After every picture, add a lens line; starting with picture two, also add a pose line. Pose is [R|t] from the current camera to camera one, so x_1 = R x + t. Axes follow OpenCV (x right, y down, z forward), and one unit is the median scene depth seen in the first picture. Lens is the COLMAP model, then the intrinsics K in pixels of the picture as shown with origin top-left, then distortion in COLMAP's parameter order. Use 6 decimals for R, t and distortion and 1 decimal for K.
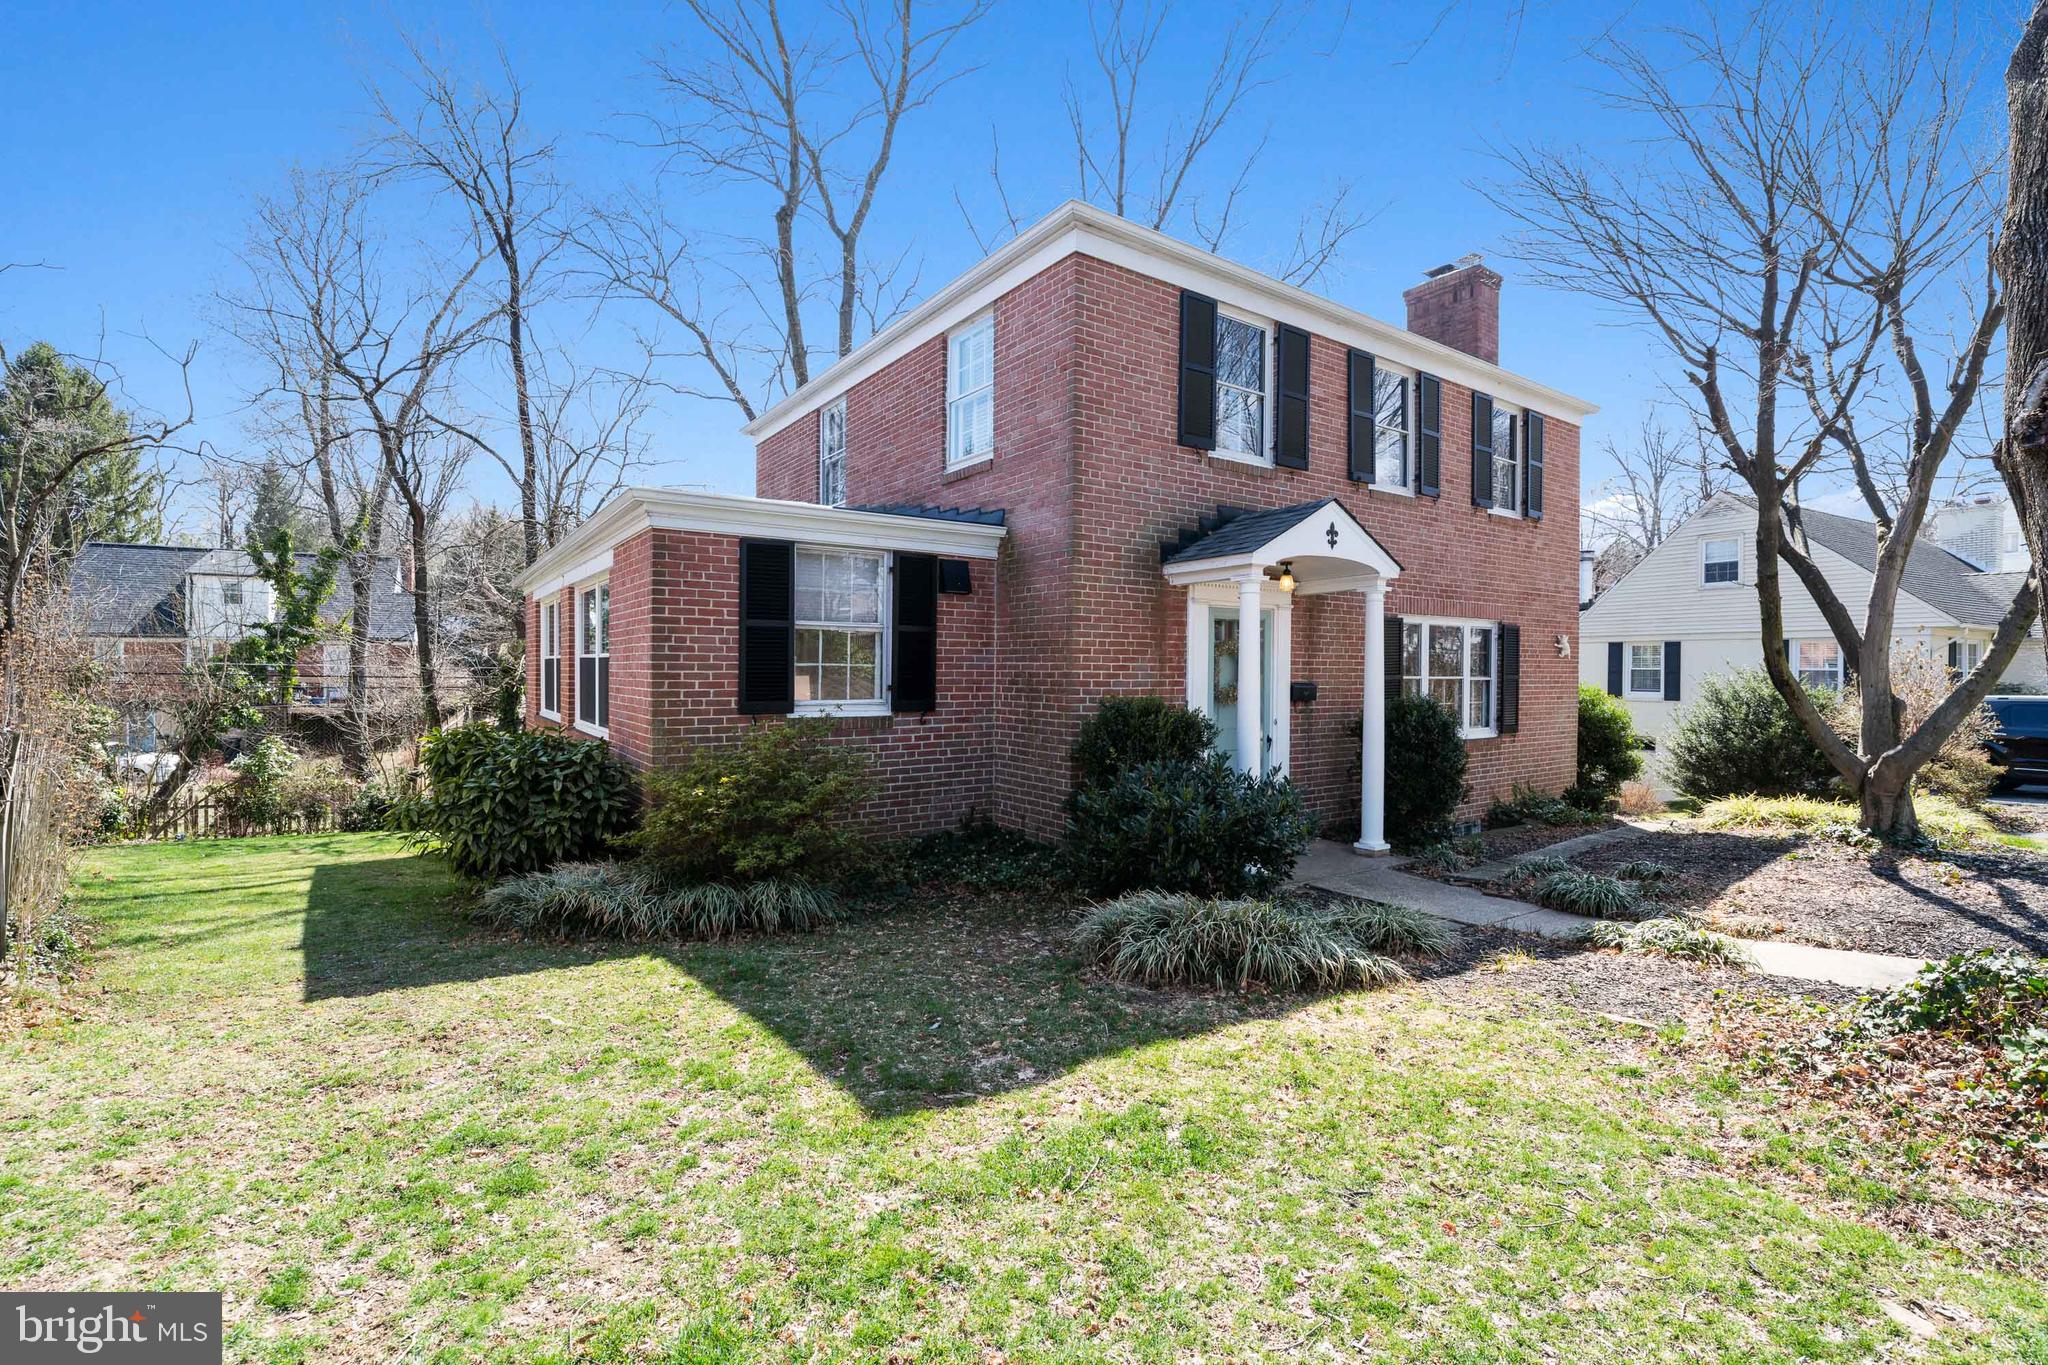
lens RADIAL K [[902.1, 0, 1028.5], [0, 902.1, 681.6], [0, 0, 1]] dist [-0.021124, -0.001700]
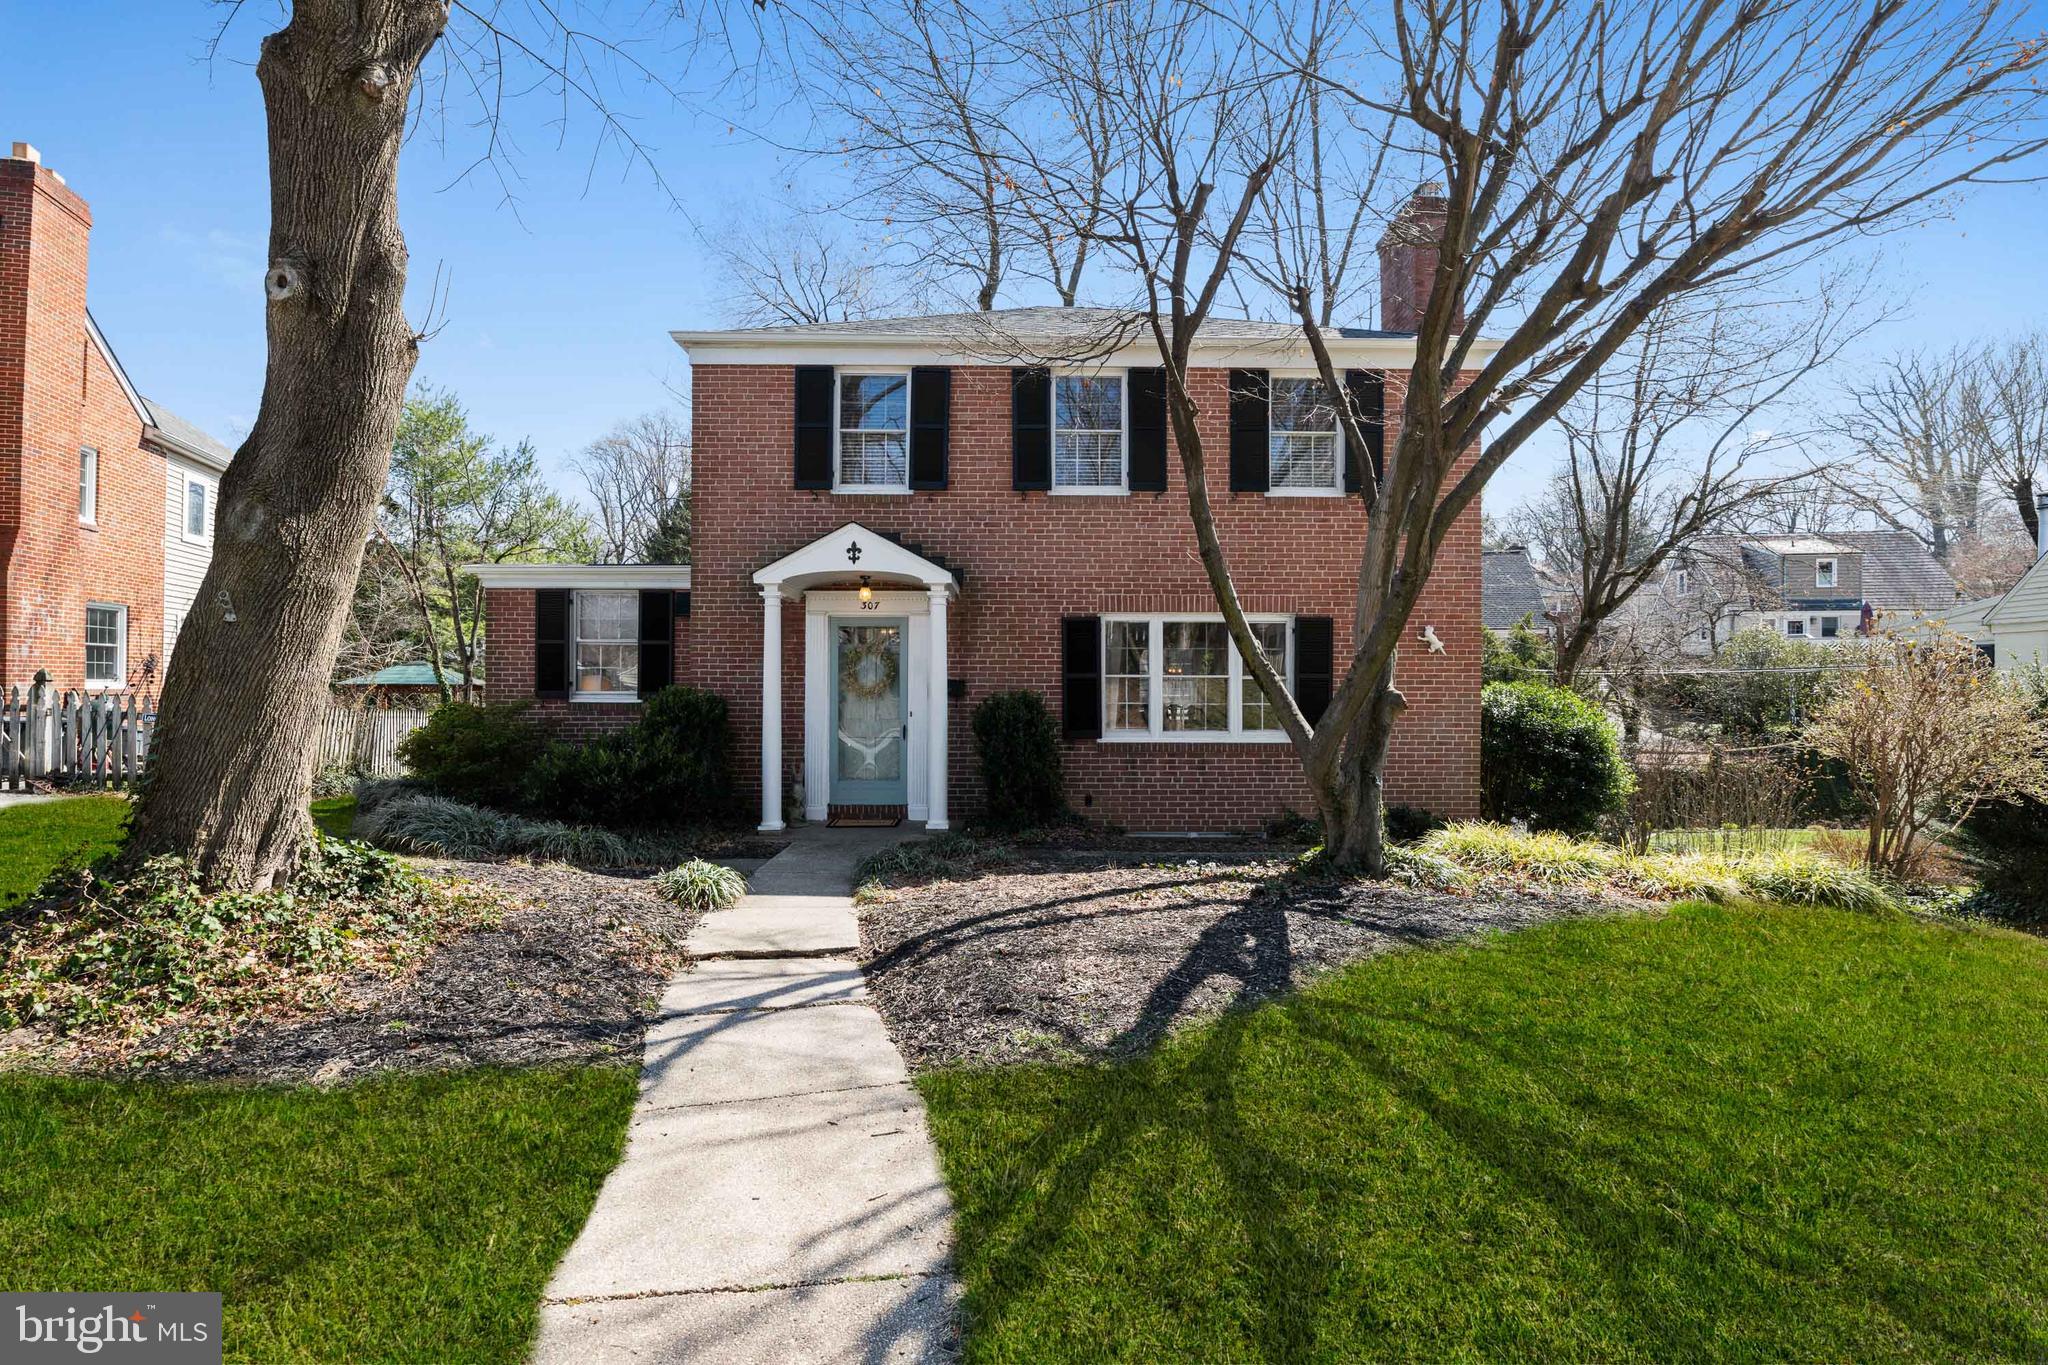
lens RADIAL K [[902.1, 0, 1033.3], [0, 902.1, 683.5], [0, 0, 1]] dist [-0.021124, -0.001700]
pose [[0.827808, -0.004231, -0.560995, 1.168764], [-0.005684, 0.999857, -0.015929, 0.026423], [0.560983, 0.016375, 0.827666, 0.153186]]
